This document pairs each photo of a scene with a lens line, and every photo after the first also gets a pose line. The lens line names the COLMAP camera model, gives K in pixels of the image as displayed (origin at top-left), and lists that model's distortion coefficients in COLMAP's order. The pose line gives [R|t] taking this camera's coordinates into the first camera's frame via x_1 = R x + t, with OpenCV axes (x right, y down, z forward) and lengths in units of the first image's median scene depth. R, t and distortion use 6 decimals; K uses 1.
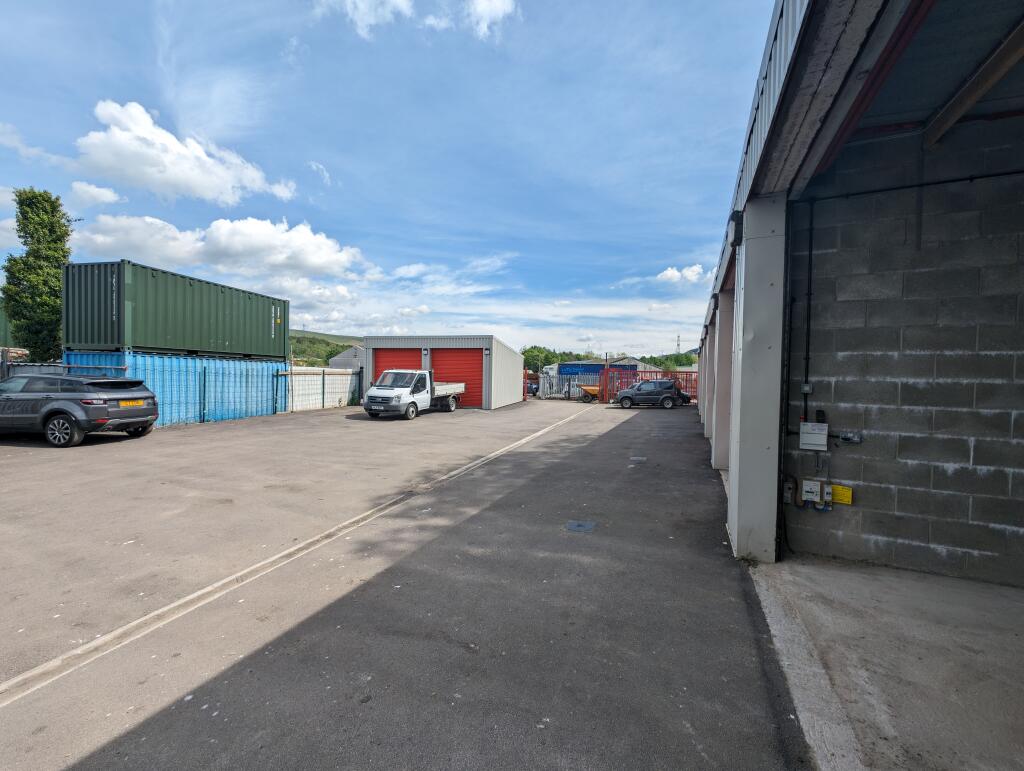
lens RADIAL K [[393.9, 0, 508.5], [0, 393.9, 383.0], [0, 0, 1]] dist [-0.000242, -0.000197]
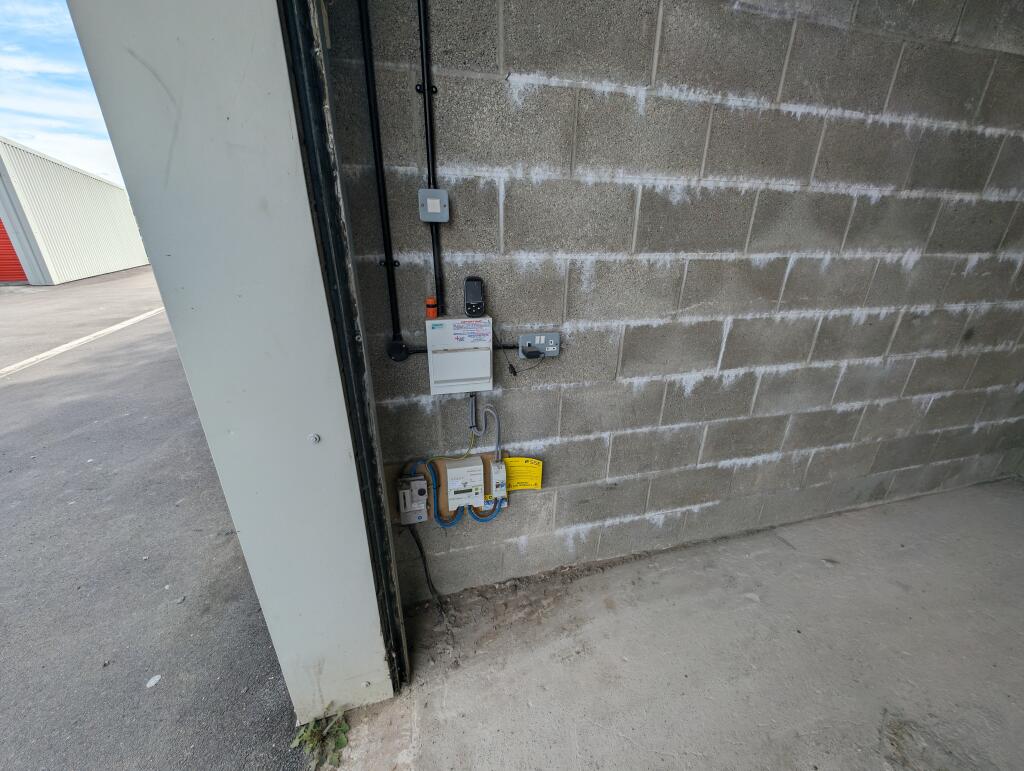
lens RADIAL K [[388.2, 0, 512.0], [0, 388.2, 385.5], [0, 0, 1]] dist [-0.000185, -0.000653]
pose [[0.775095, -0.244551, 0.582600, 0.642644], [0.018221, 0.930330, 0.366271, 0.036832], [-0.631582, -0.273279, 0.725549, 0.762904]]
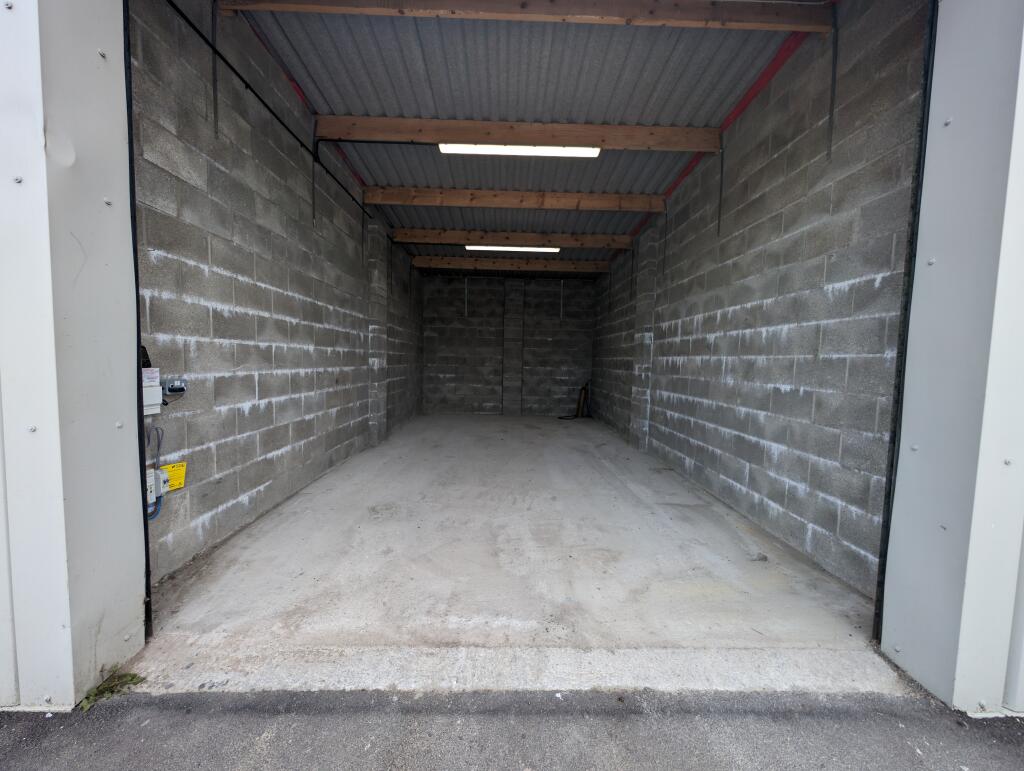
lens RADIAL K [[388.2, 0, 512.0], [0, 388.2, 385.5], [0, 0, 1]] dist [-0.000185, -0.000653]
pose [[-0.438820, -0.087438, 0.894311, 0.052959], [-0.013026, 0.995769, 0.090966, 0.073247], [-0.898480, 0.028269, -0.438102, 0.815171]]
